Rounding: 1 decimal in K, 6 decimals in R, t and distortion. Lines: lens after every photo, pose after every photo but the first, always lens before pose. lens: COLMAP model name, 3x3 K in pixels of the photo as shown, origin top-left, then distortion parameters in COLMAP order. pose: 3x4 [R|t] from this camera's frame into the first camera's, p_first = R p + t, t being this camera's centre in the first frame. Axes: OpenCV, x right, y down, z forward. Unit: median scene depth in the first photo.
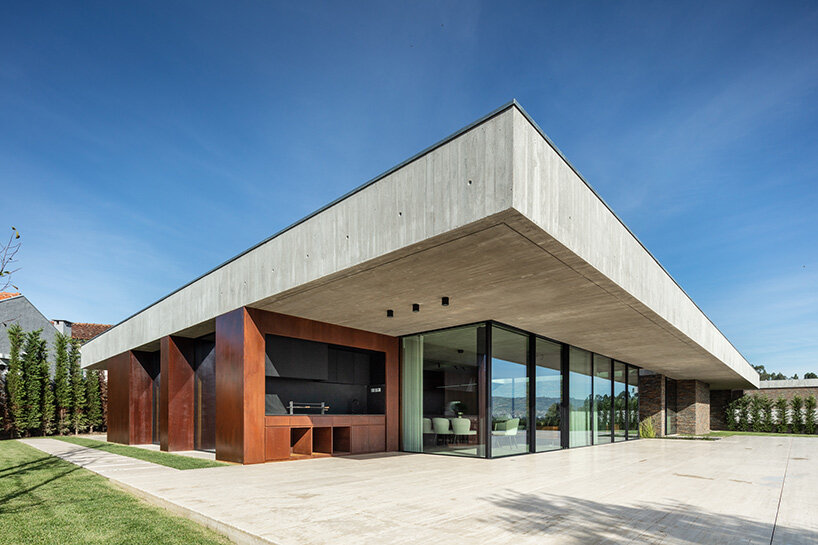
lens RADIAL K [[408.4, 0, 408.9], [0, 408.4, 313.5], [0, 0, 1]] dist [0.000583, 0.000517]
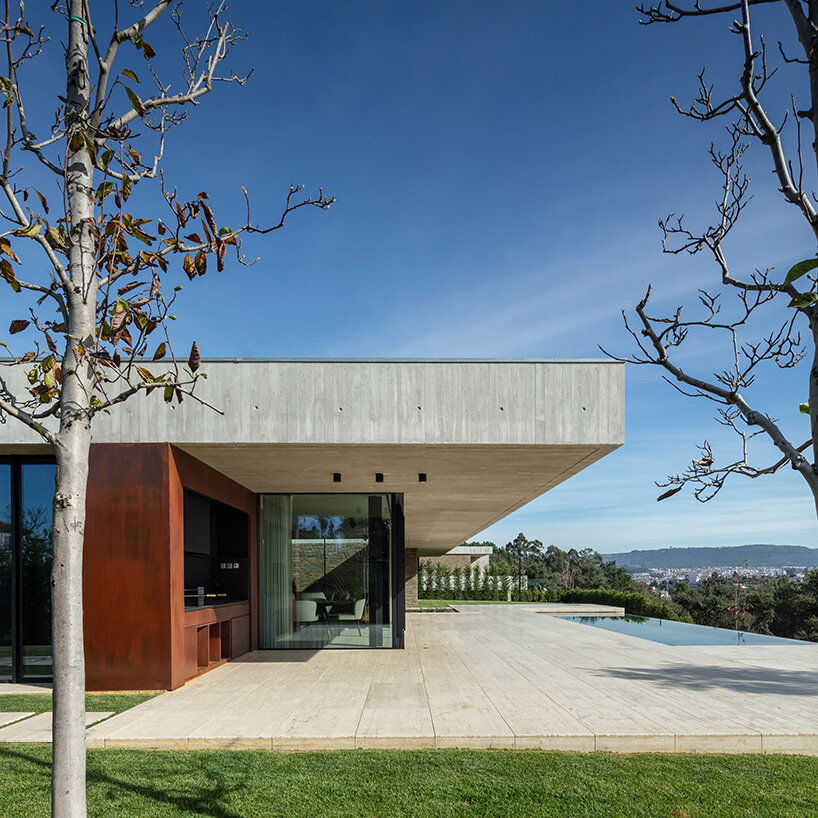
lens RADIAL K [[553.7, 0, 409.0], [0, 553.7, 409.0], [0, 0, 1]] dist [0.001113, 0.000537]
pose [[0.726808, 0.194255, 0.658798, -0.919069], [-0.158711, 0.980712, -0.114081, -0.040242], [-0.668252, -0.021643, 0.743620, 0.102180]]
